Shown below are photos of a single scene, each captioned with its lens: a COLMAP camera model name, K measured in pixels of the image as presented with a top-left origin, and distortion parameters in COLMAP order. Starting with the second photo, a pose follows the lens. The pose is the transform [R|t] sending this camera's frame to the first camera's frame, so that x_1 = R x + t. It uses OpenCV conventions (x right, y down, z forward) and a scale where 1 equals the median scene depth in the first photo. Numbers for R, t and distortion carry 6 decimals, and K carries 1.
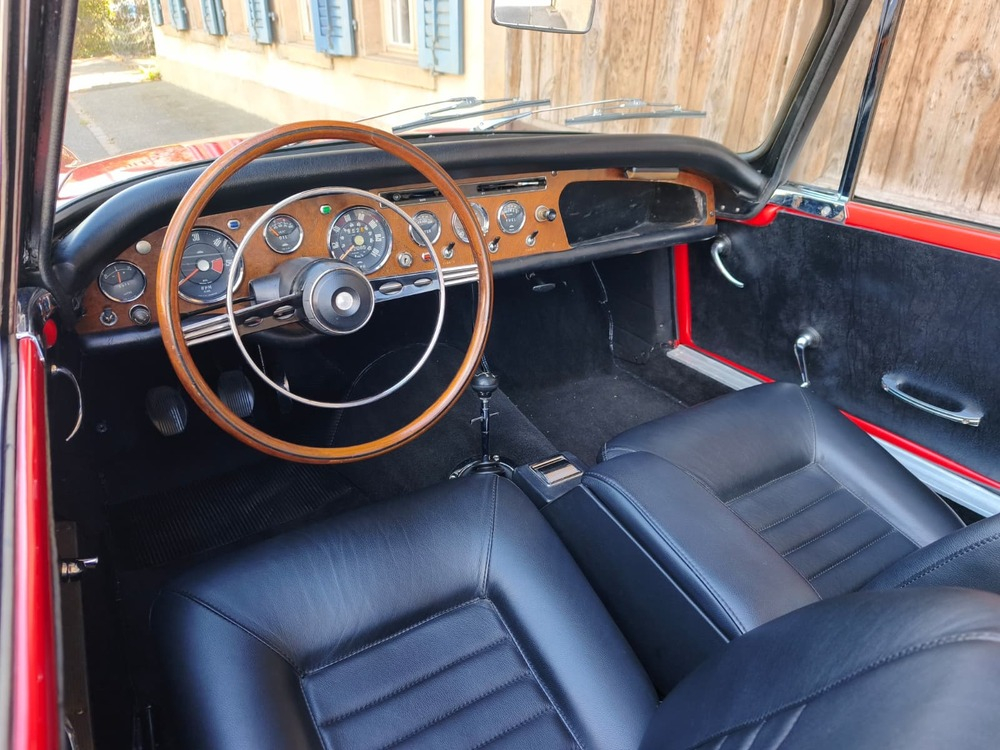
lens RADIAL K [[665.0, 0, 497.0], [0, 665.0, 392.6], [0, 0, 1]] dist [-0.003238, 0.001180]
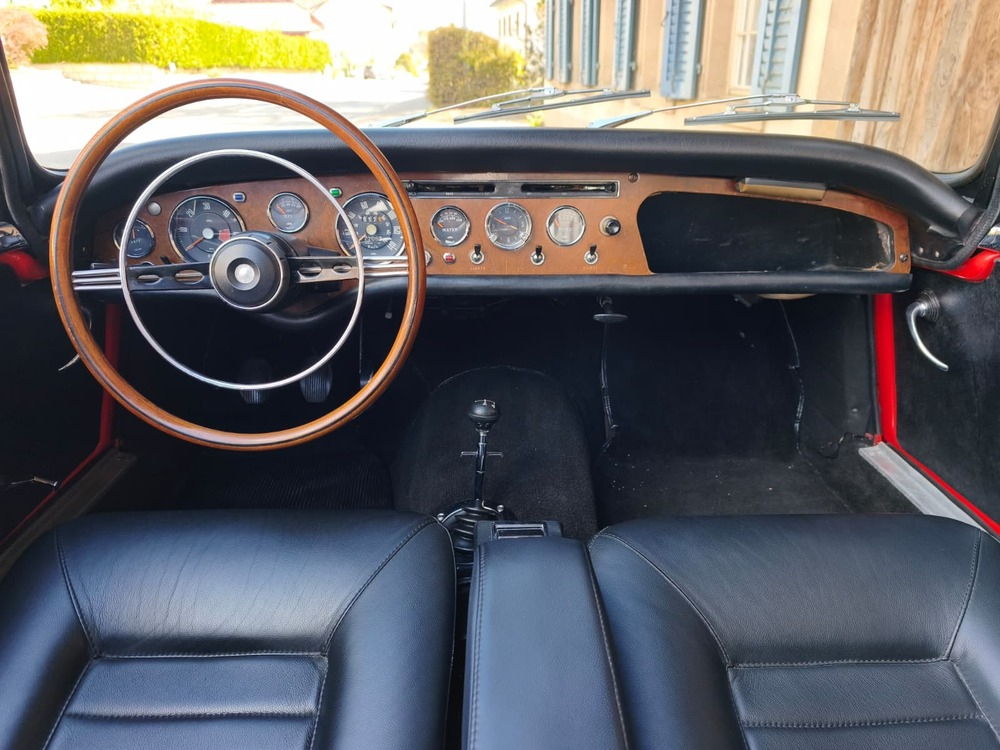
lens RADIAL K [[665.0, 0, 502.1], [0, 665.0, 376.7], [0, 0, 1]] dist [-0.003238, 0.001180]
pose [[0.860280, 0.185672, -0.474809, 0.339807], [-0.228172, 0.973065, -0.032899, -0.031536], [0.455912, 0.136641, 0.879474, 0.231896]]
